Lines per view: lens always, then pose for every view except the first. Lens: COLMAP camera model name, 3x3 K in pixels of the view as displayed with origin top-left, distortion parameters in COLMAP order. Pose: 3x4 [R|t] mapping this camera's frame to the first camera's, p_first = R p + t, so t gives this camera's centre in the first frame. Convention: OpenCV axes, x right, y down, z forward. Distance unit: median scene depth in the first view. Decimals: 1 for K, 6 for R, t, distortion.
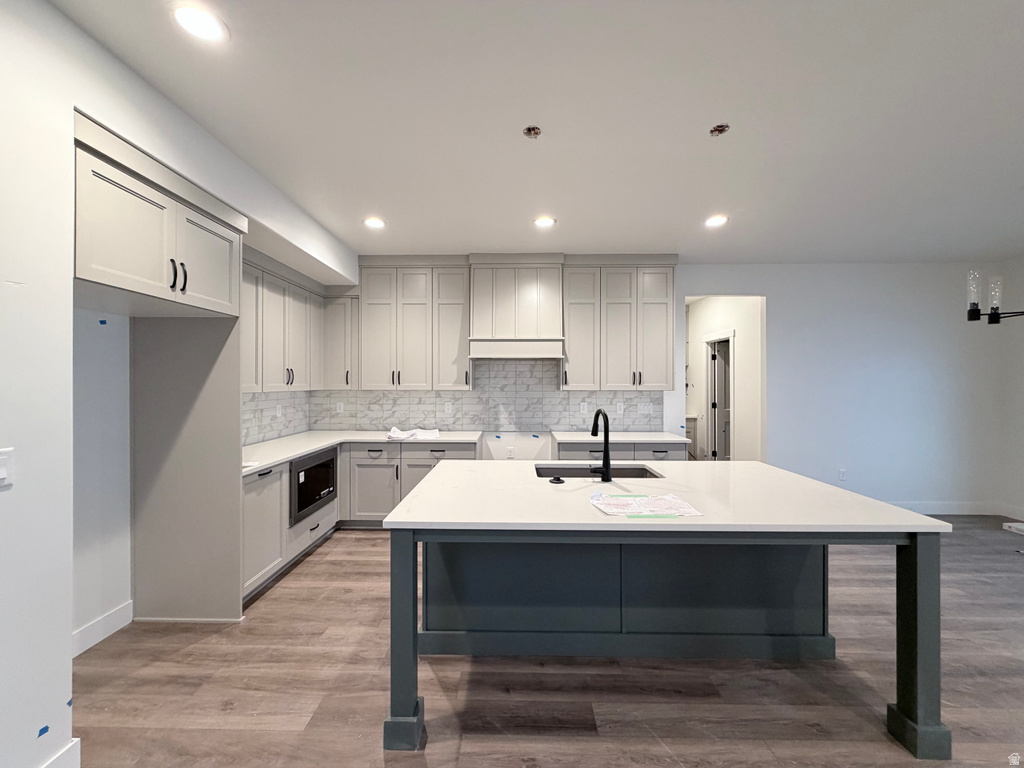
lens RADIAL K [[406.8, 0, 506.2], [0, 406.8, 383.4], [0, 0, 1]] dist [-0.001869, 0.000031]
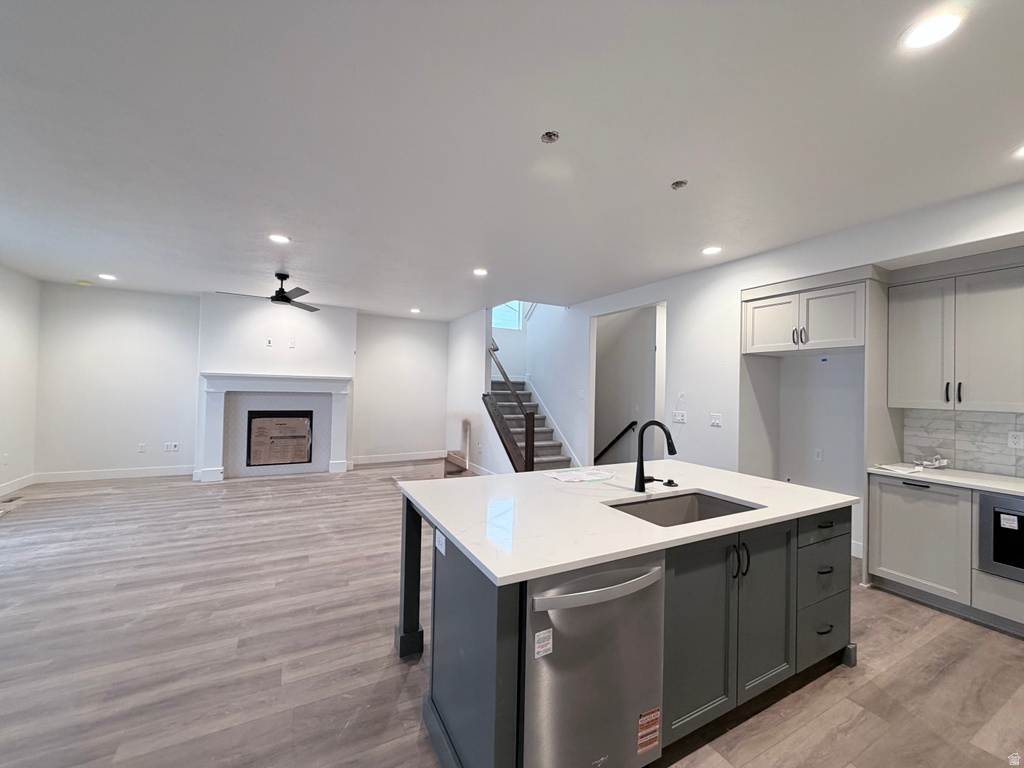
lens RADIAL K [[406.8, 0, 510.7], [0, 406.8, 386.1], [0, 0, 1]] dist [-0.001869, 0.000031]
pose [[-0.871107, -0.023954, -0.490509, 0.547063], [-0.025480, 0.999669, -0.003569, -0.002336], [0.490432, 0.009389, -0.871429, 0.915263]]
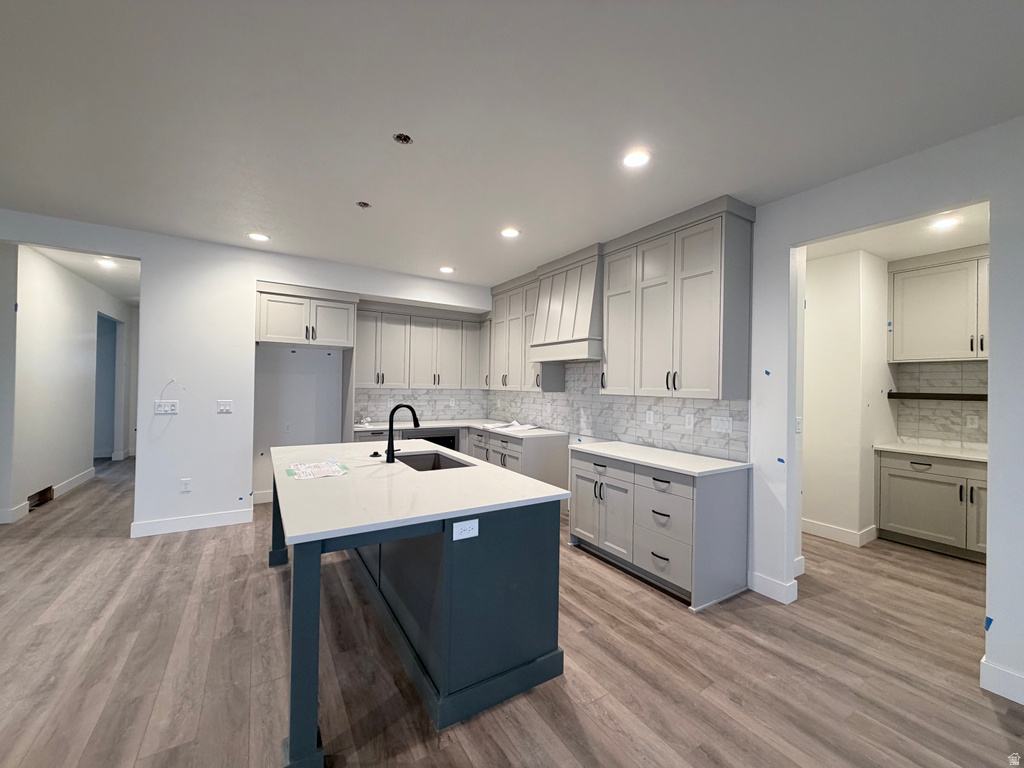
lens RADIAL K [[406.8, 0, 508.2], [0, 406.8, 382.0], [0, 0, 1]] dist [-0.001869, 0.000031]
pose [[0.539962, 0.002865, -0.841684, 0.783123], [-0.020225, 0.999750, -0.009572, 0.002549], [0.841446, 0.022191, 0.539885, 0.339881]]
